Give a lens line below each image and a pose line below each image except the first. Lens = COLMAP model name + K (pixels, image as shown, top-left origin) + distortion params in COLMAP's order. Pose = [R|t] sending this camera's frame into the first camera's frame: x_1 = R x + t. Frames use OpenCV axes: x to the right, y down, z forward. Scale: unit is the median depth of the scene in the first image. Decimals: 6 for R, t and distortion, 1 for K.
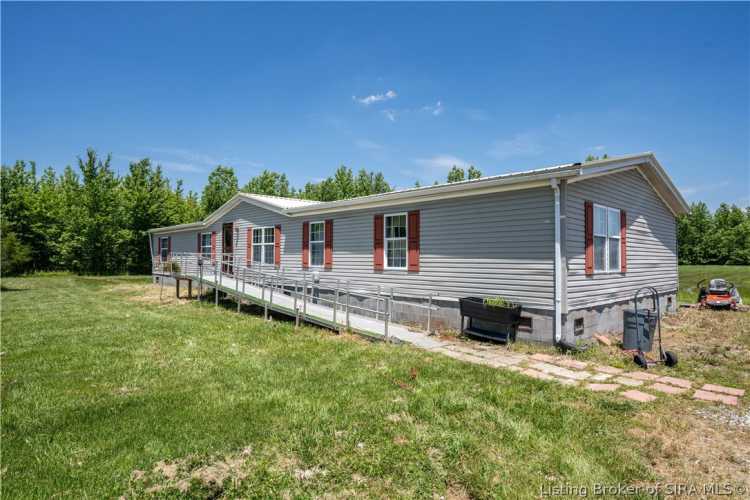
lens RADIAL K [[423.8, 0, 376.5], [0, 423.8, 252.0], [0, 0, 1]] dist [0.005501, 0.000816]
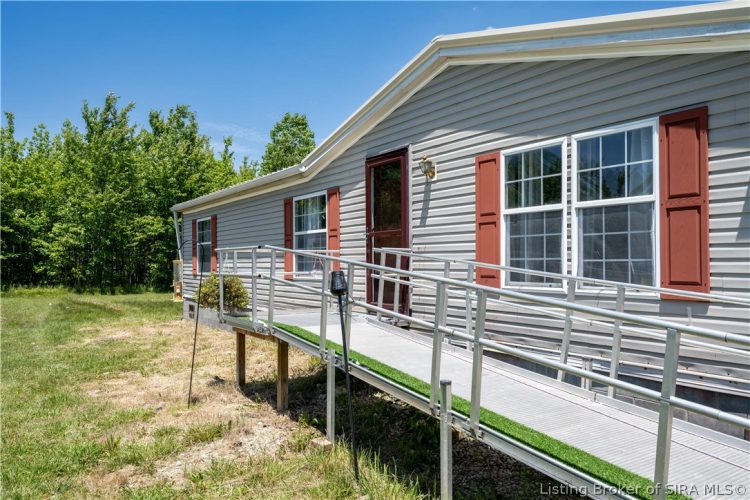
lens RADIAL K [[553.7, 0, 374.3], [0, 553.7, 251.9], [0, 0, 1]] dist [-0.011414, 0.000577]
pose [[0.984965, -0.015265, -0.172081, -0.259993], [0.015462, 0.999880, -0.000196, 0.005109], [0.172063, -0.002468, 0.985083, 0.532125]]
